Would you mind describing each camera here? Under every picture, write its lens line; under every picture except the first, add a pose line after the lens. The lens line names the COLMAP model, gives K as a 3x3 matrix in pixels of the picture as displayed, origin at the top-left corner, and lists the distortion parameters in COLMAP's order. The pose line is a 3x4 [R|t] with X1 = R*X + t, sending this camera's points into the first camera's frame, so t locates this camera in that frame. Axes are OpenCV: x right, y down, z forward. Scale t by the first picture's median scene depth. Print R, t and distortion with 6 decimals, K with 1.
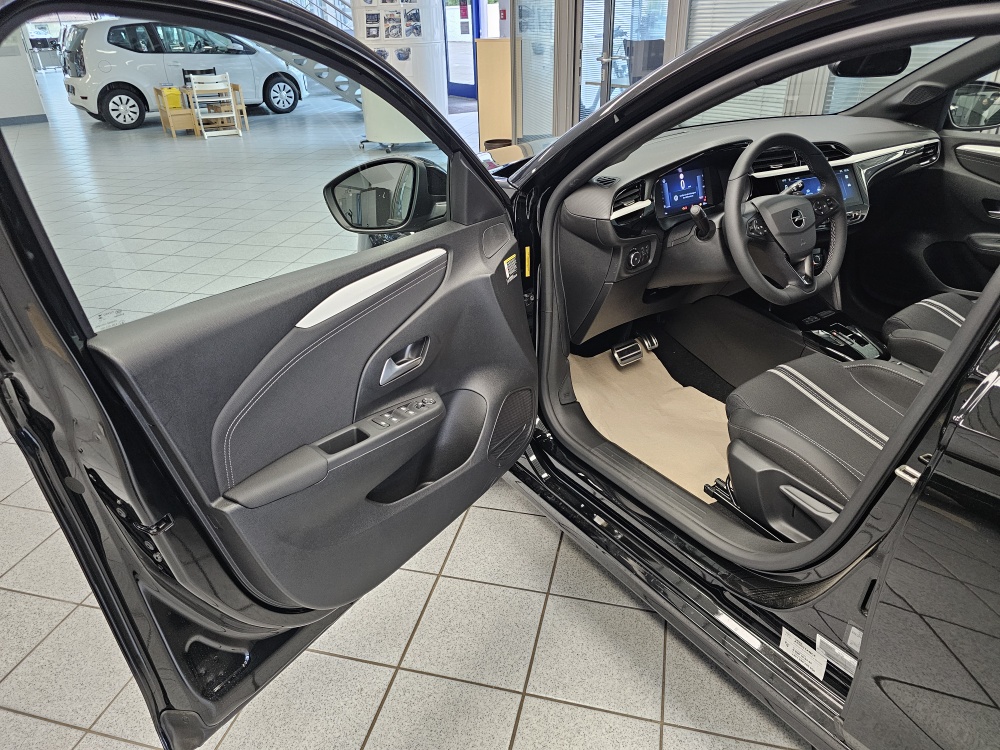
lens RADIAL K [[669.3, 0, 500.0], [0, 669.3, 375.0], [0, 0, 1]] dist [0.036964, -0.039958]
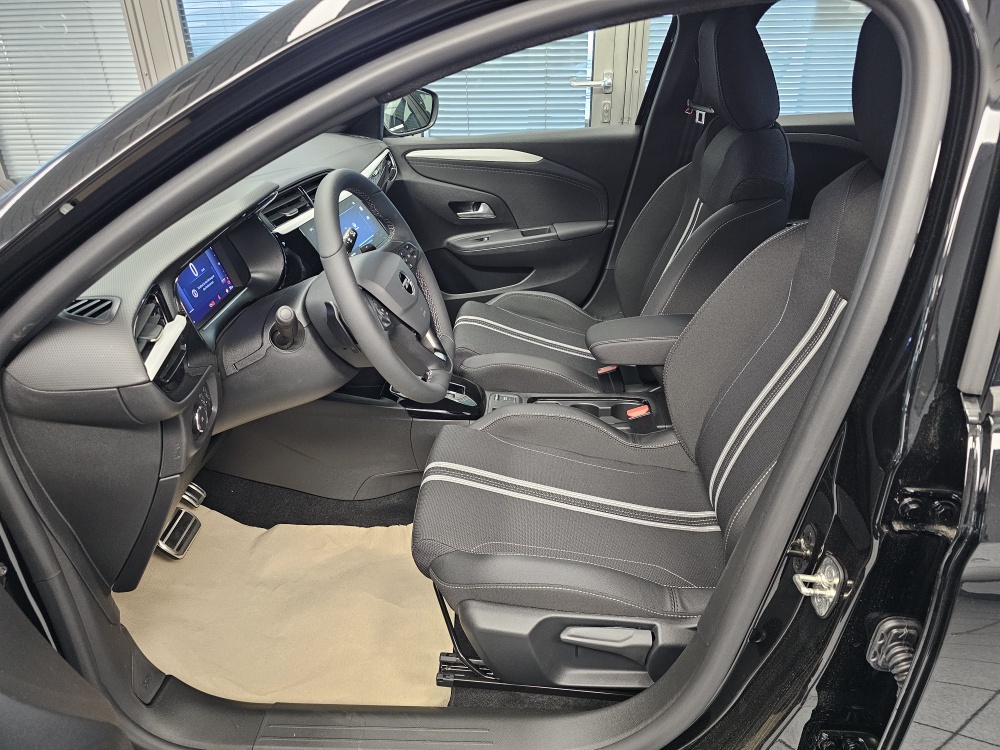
lens RADIAL K [[669.3, 0, 500.0], [0, 669.3, 375.0], [0, 0, 1]] dist [0.036964, -0.039958]
pose [[0.601593, -0.358015, 0.714080, -0.024892], [0.373155, 0.916359, 0.145058, -0.140026], [-0.706287, 0.179197, 0.684870, 0.312028]]
